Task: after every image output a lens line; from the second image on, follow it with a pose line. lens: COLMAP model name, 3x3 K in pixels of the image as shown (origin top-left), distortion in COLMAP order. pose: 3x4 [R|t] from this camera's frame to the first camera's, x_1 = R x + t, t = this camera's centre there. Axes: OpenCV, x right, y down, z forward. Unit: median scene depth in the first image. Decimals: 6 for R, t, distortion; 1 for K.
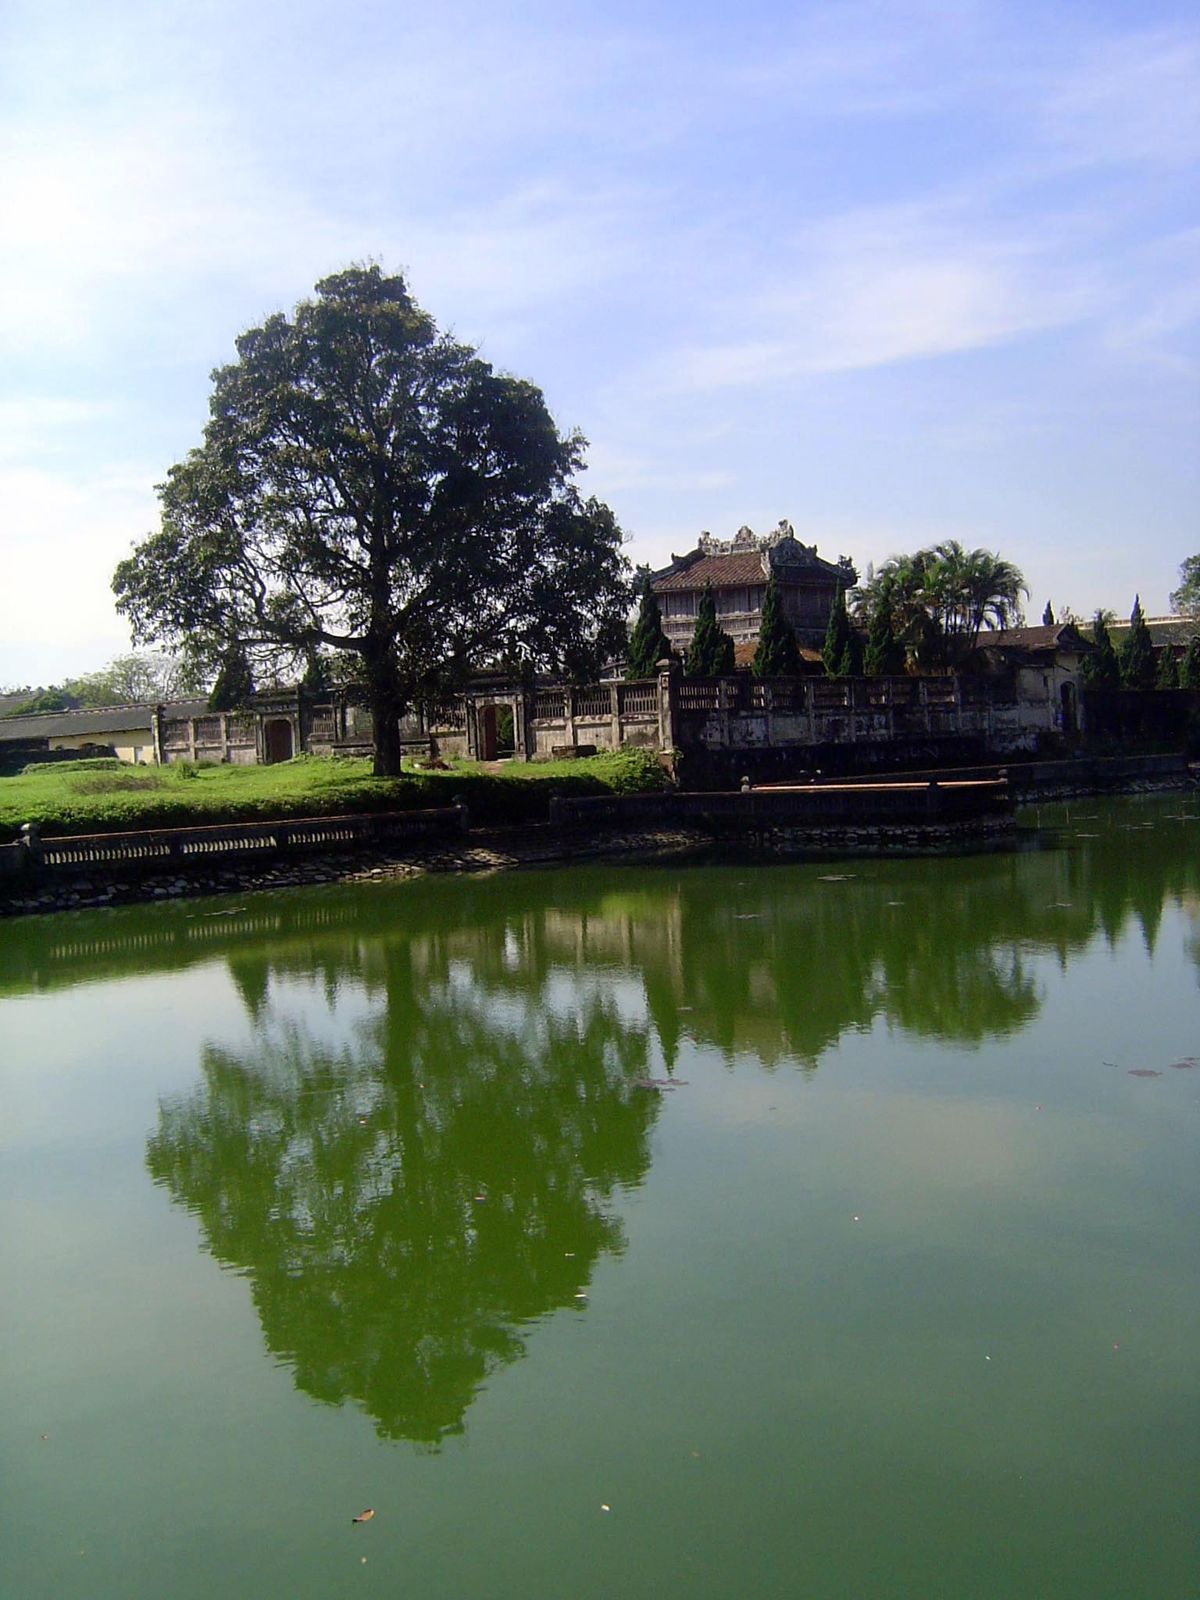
lens RADIAL K [[1806.1, 0, 599.4], [0, 1806.1, 800.1], [0, 0, 1]] dist [-0.012967, 0.000000]
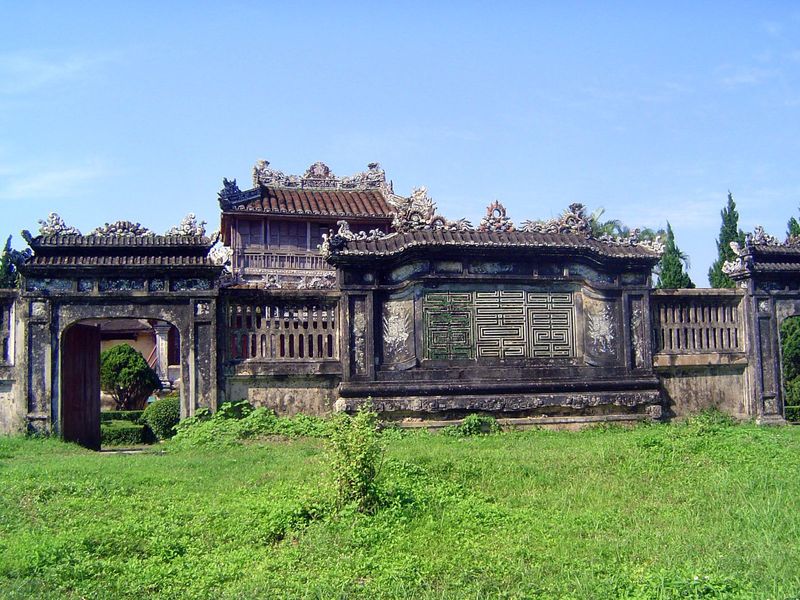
lens RADIAL K [[903.0, 0, 400.2], [0, 903.0, 300.5], [0, 0, 1]] dist [-0.012967, 0.000000]
pose [[0.595778, 0.106381, 0.796073, -0.303451], [0.020250, 0.988884, -0.147303, -0.020170], [-0.802894, 0.103880, 0.587001, 0.874031]]
